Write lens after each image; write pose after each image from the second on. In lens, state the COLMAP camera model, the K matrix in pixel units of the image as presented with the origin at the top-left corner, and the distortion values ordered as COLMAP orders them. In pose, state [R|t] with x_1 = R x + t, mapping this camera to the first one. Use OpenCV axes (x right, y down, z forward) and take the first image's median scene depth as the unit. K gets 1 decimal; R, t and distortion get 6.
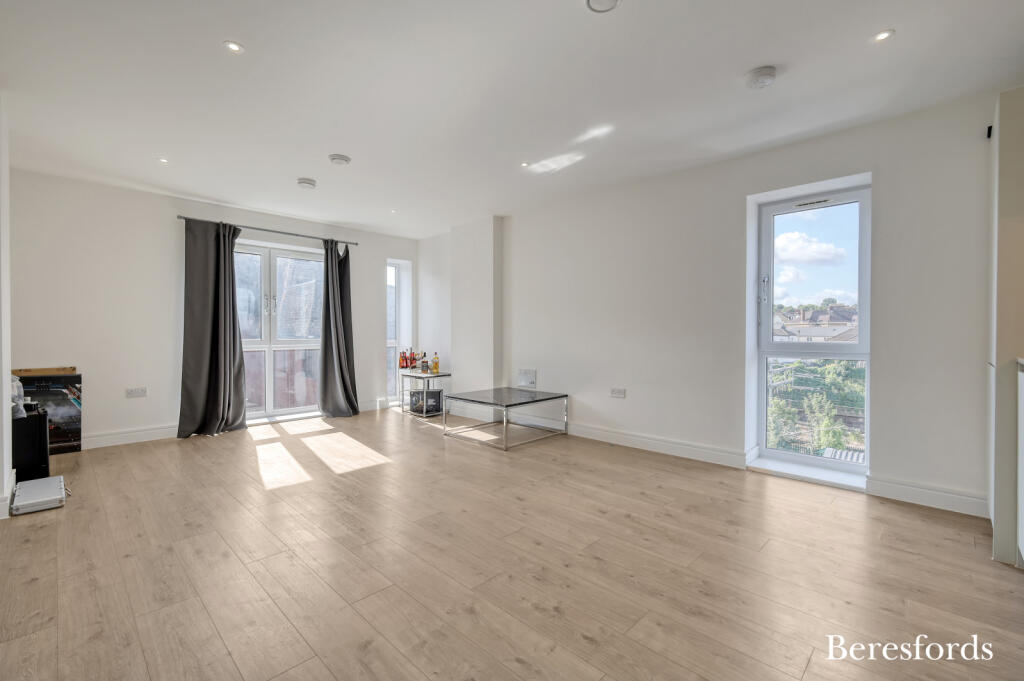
lens RADIAL K [[441.0, 0, 510.3], [0, 441.0, 342.3], [0, 0, 1]] dist [-0.000948, 0.000203]
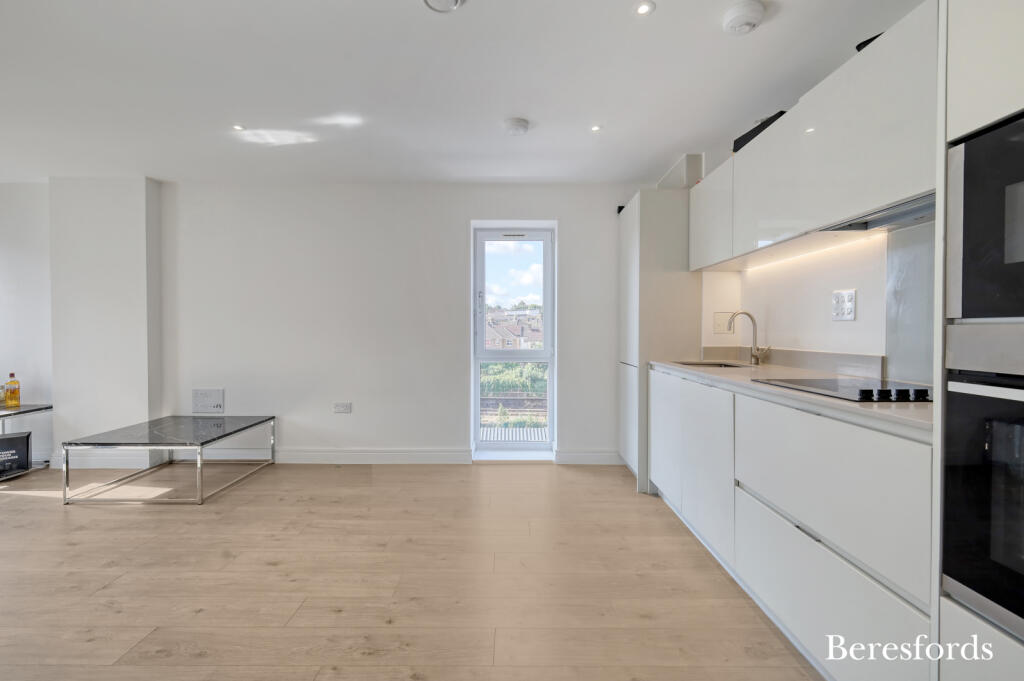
lens RADIAL K [[446.1, 0, 512.0], [0, 446.1, 340.5], [0, 0, 1]] dist [0.000407, 0.000149]
pose [[0.717262, -0.013659, 0.696670, -0.146985], [0.013452, 0.999893, 0.005754, -0.024873], [-0.696674, 0.005245, 0.717369, 0.093943]]
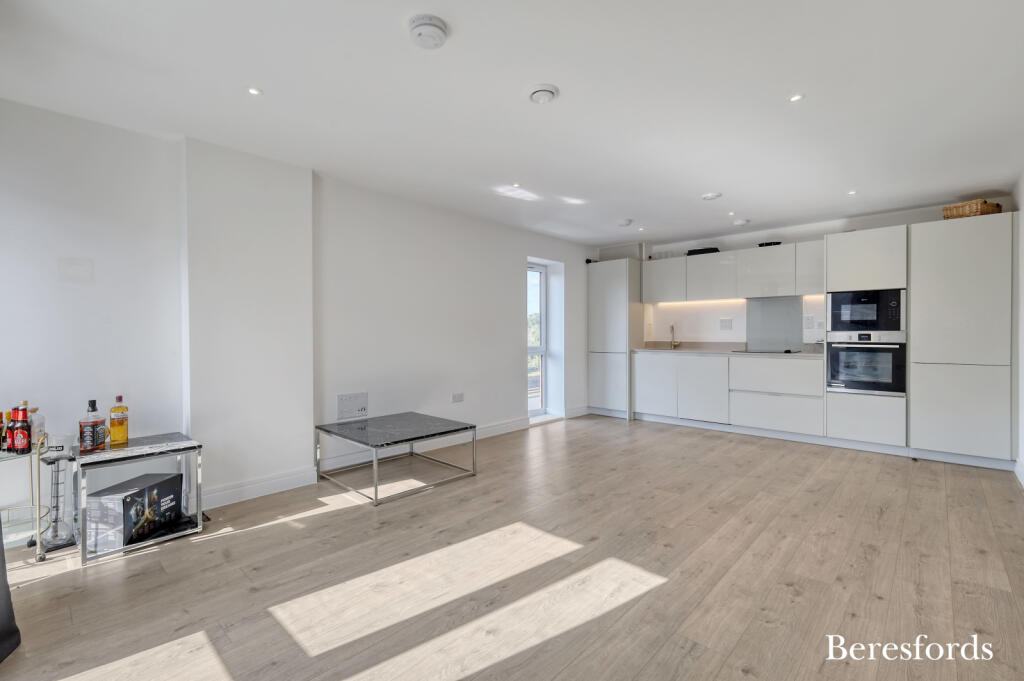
lens RADIAL K [[458.4, 0, 507.8], [0, 458.4, 340.7], [0, 0, 1]] dist [0.003304, 0.000089]
pose [[-0.019360, -0.016688, 0.999673, -0.909665], [0.022515, 0.999600, 0.017123, -0.044911], [-0.999559, 0.022839, -0.018976, 0.897578]]
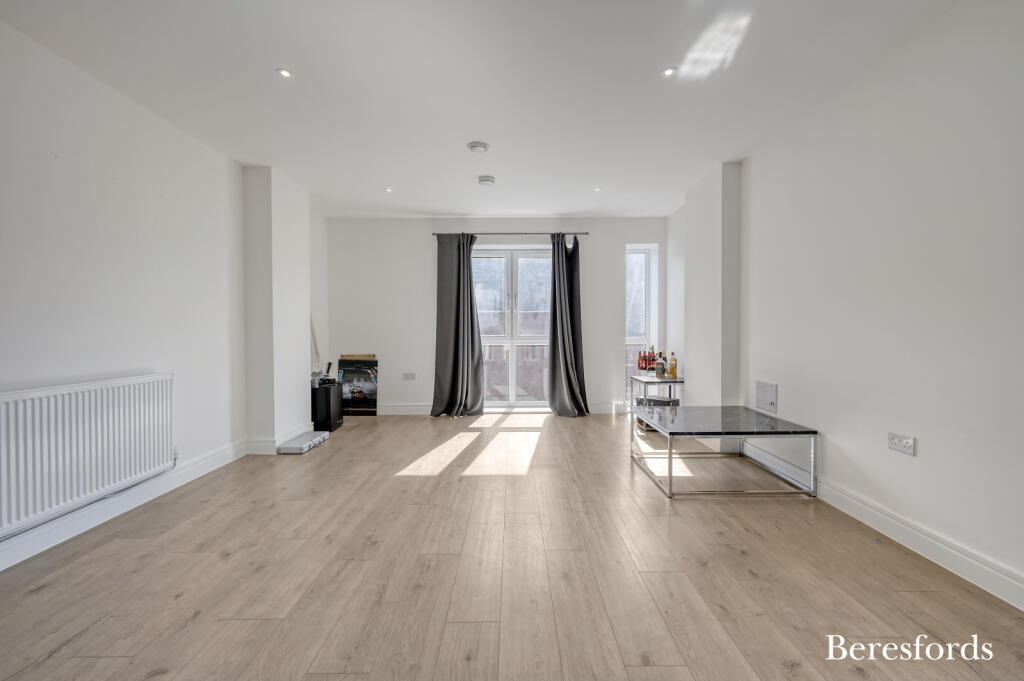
lens RADIAL K [[446.1, 0, 512.0], [0, 446.1, 340.5], [0, 0, 1]] dist [0.000407, 0.000149]
pose [[0.699128, 0.014335, -0.714852, 0.298788], [-0.010712, 0.999897, 0.009574, -0.005491], [0.714916, 0.000964, 0.699210, 0.313717]]
